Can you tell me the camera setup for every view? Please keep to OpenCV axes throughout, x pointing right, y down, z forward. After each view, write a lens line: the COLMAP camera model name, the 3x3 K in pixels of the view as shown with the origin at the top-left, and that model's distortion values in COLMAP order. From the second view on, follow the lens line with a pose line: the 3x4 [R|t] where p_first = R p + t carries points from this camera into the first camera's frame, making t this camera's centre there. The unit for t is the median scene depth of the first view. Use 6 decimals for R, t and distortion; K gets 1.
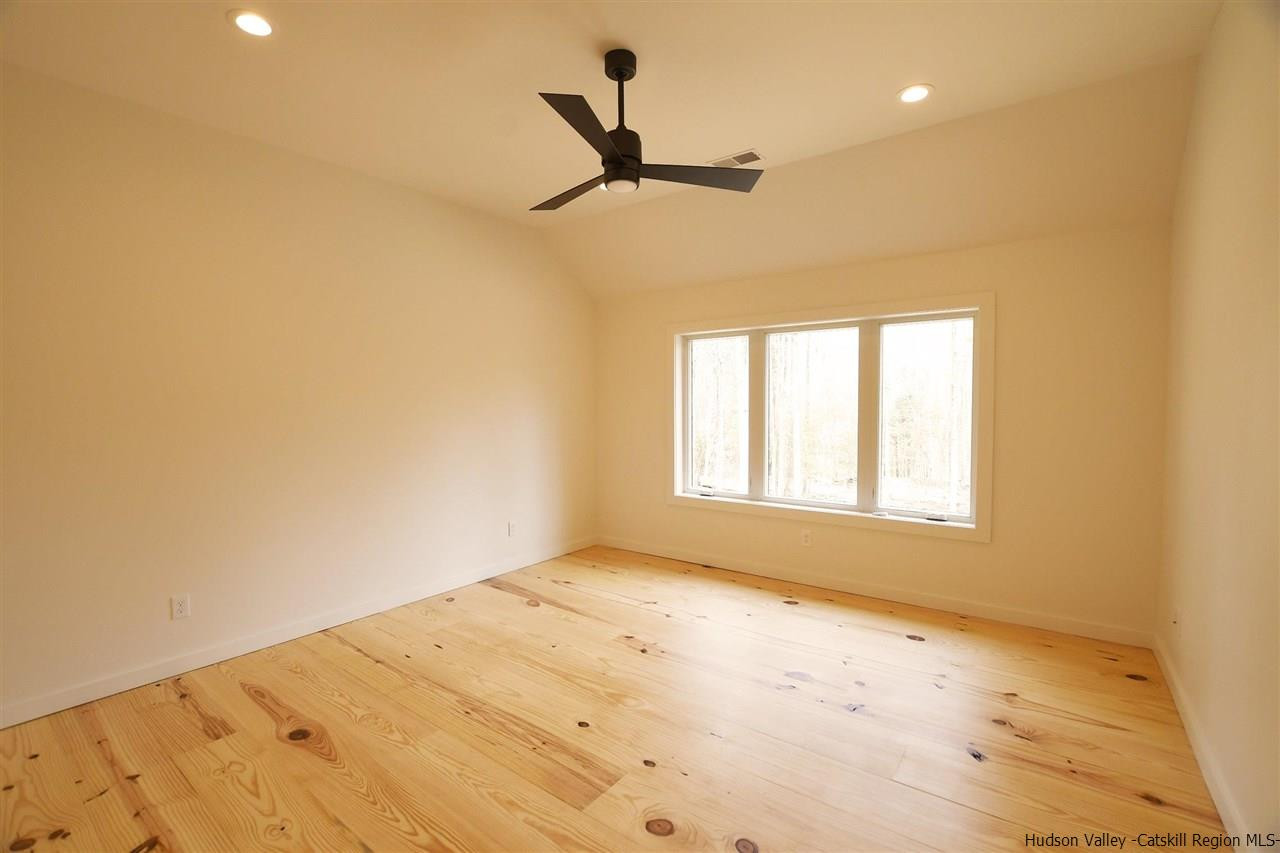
lens RADIAL K [[564.2, 0, 633.2], [0, 564.2, 425.3], [0, 0, 1]] dist [-0.022933, 0.000956]
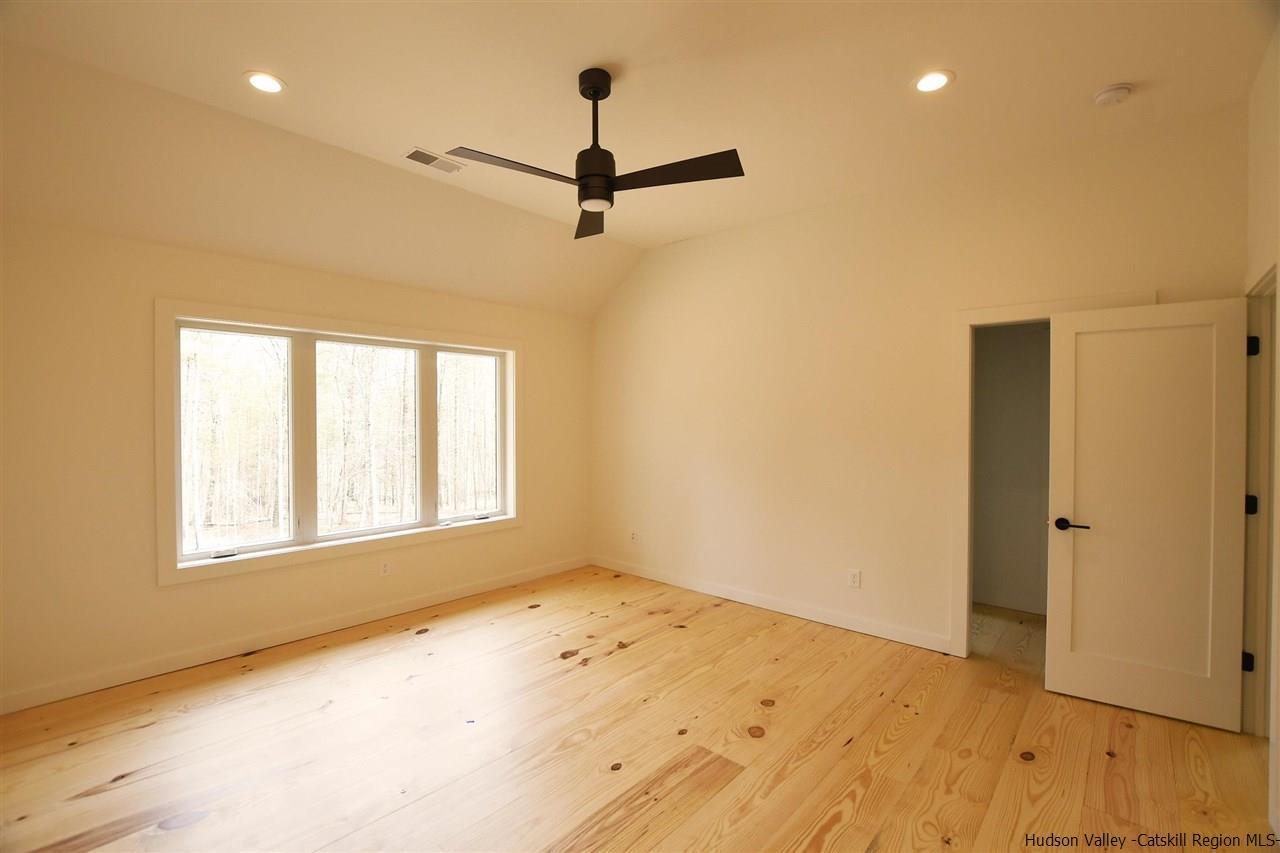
lens RADIAL K [[564.2, 0, 633.2], [0, 564.2, 425.3], [0, 0, 1]] dist [-0.022933, 0.000956]
pose [[0.077852, -0.001659, 0.996964, -0.655811], [0.035849, 0.999357, -0.001136, -0.021679], [-0.996320, 0.035828, 0.077862, 0.566909]]
